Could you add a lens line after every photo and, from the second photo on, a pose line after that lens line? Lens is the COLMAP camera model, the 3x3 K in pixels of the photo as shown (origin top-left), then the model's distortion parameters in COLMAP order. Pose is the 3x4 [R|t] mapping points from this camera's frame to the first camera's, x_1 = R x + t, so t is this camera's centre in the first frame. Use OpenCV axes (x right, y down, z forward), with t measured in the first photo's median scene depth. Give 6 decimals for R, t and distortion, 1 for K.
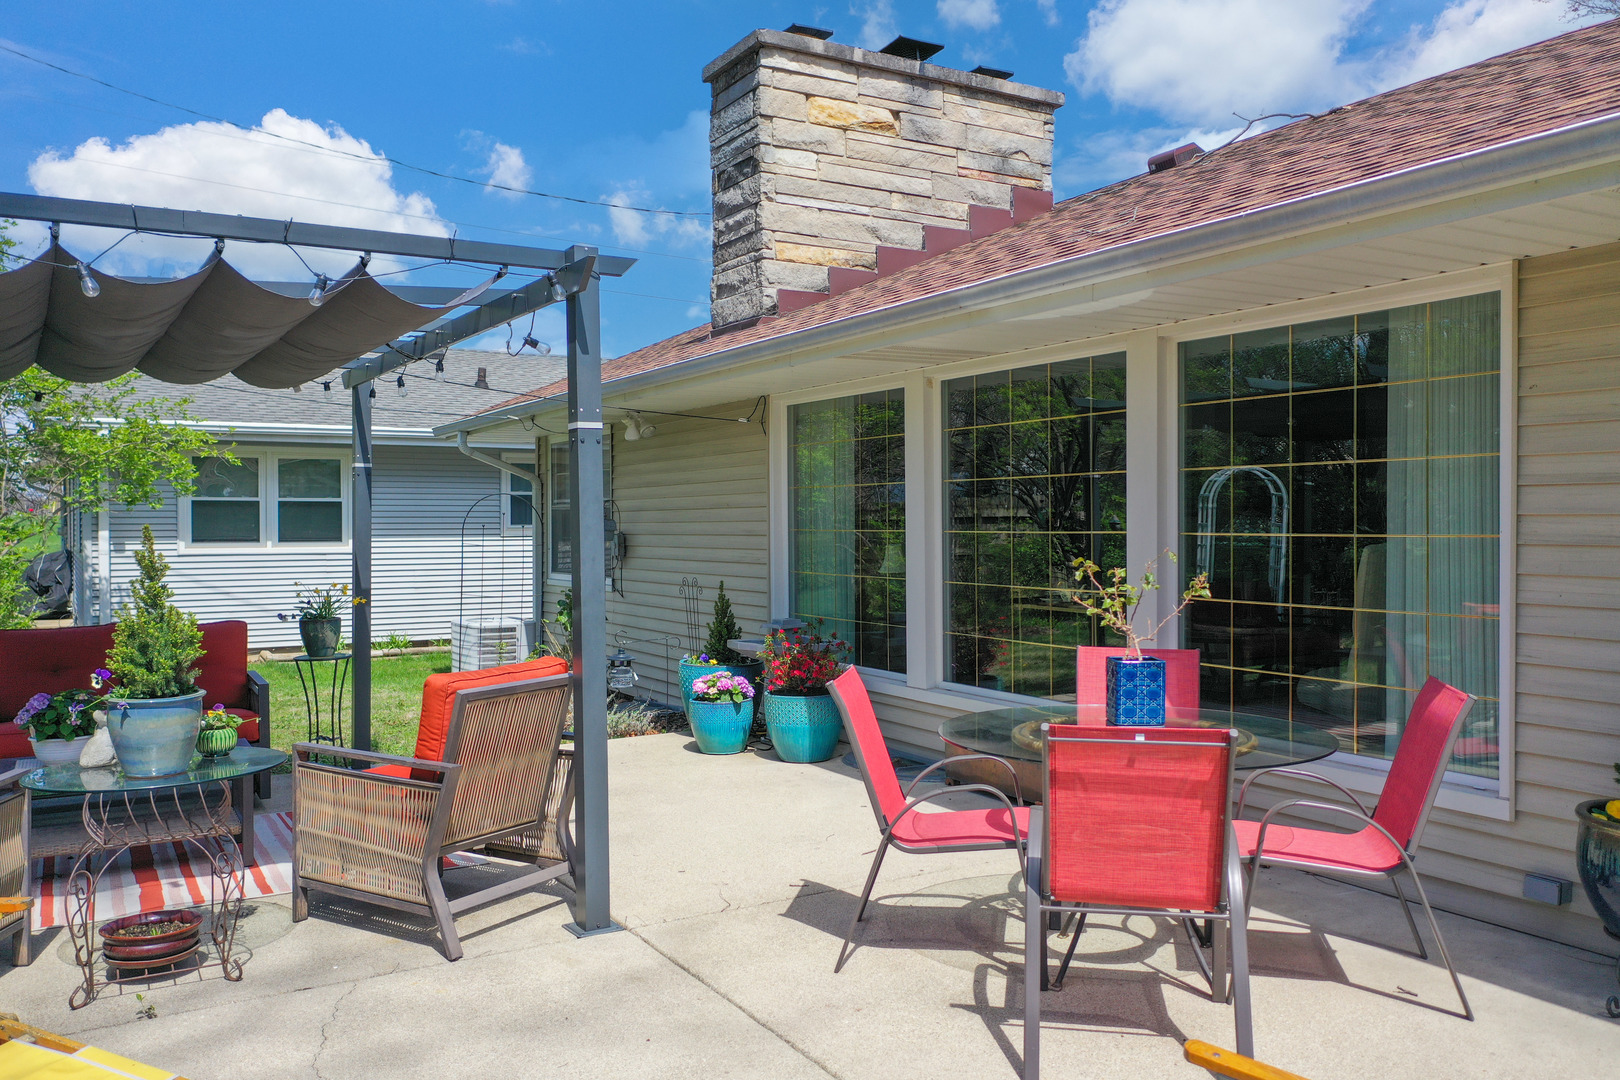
lens RADIAL K [[1294.3, 0, 802.9], [0, 1294.3, 543.0], [0, 0, 1]] dist [0.006672, 0.012190]
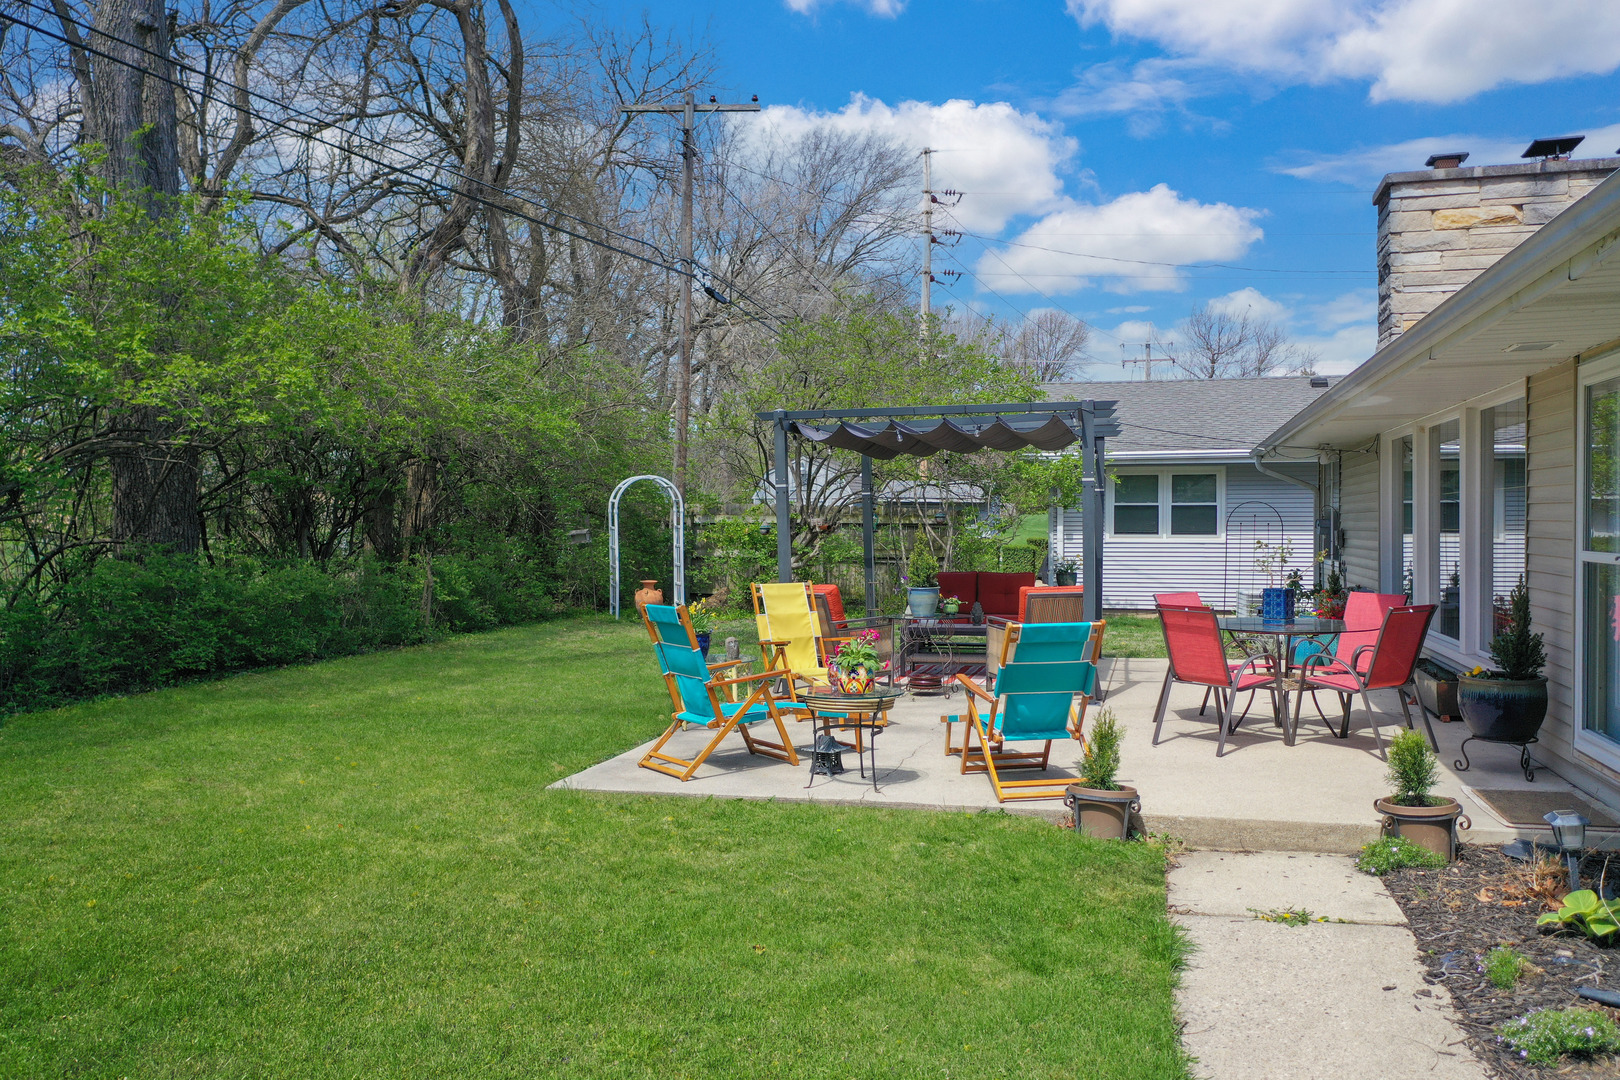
lens RADIAL K [[1294.3, 0, 810.8], [0, 1294.3, 542.7], [0, 0, 1]] dist [0.006672, 0.012190]
pose [[0.703361, 0.012294, -0.710726, 0.513552], [-0.010200, 0.999922, 0.007202, 0.003619], [0.710760, 0.002184, 0.703432, -0.430008]]
